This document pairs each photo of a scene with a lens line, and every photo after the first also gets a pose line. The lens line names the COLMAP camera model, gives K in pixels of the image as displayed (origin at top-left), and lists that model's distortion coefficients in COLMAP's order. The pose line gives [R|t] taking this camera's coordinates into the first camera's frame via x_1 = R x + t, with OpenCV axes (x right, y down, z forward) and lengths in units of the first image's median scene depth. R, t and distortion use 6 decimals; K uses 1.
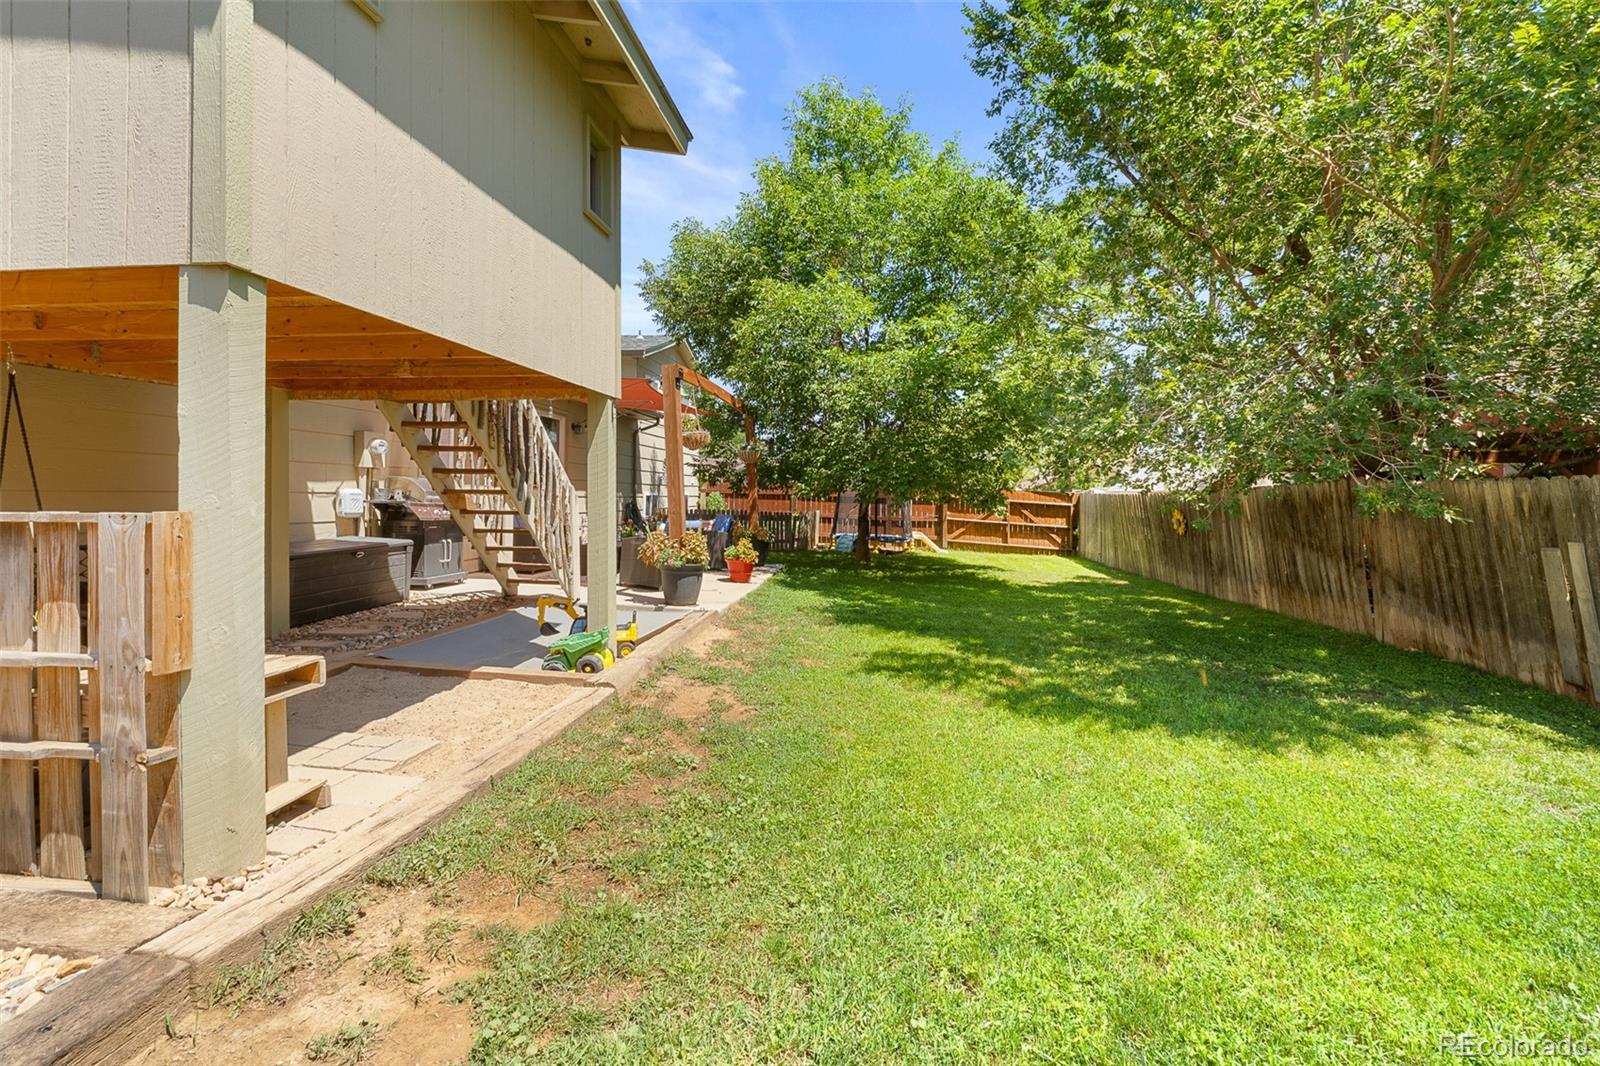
lens RADIAL K [[697.9, 0, 802.4], [0, 697.9, 471.4], [0, 0, 1]] dist [-0.005596, -0.000535]
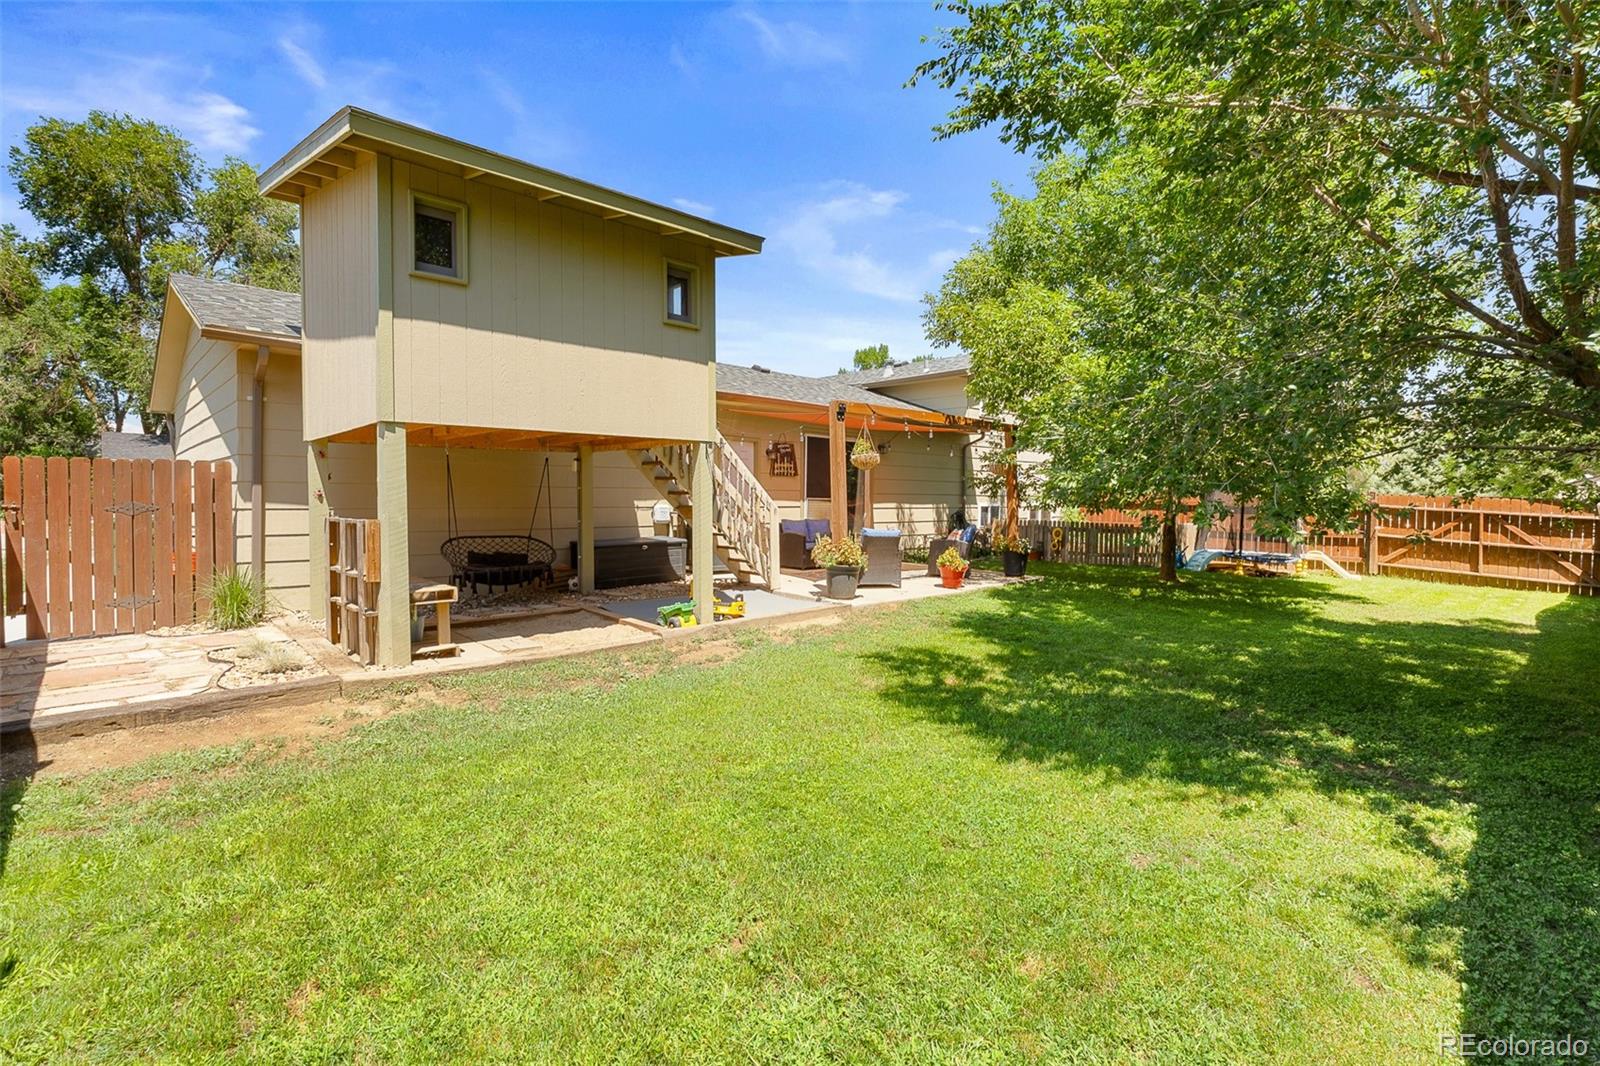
lens RADIAL K [[725.6, 0, 794.4], [0, 725.6, 486.5], [0, 0, 1]] dist [-0.000554, -0.000077]
pose [[0.762064, -0.021131, -0.647157, 0.576263], [0.027971, 0.999609, 0.000298, -0.006403], [0.646897, -0.018329, 0.762357, -0.011158]]
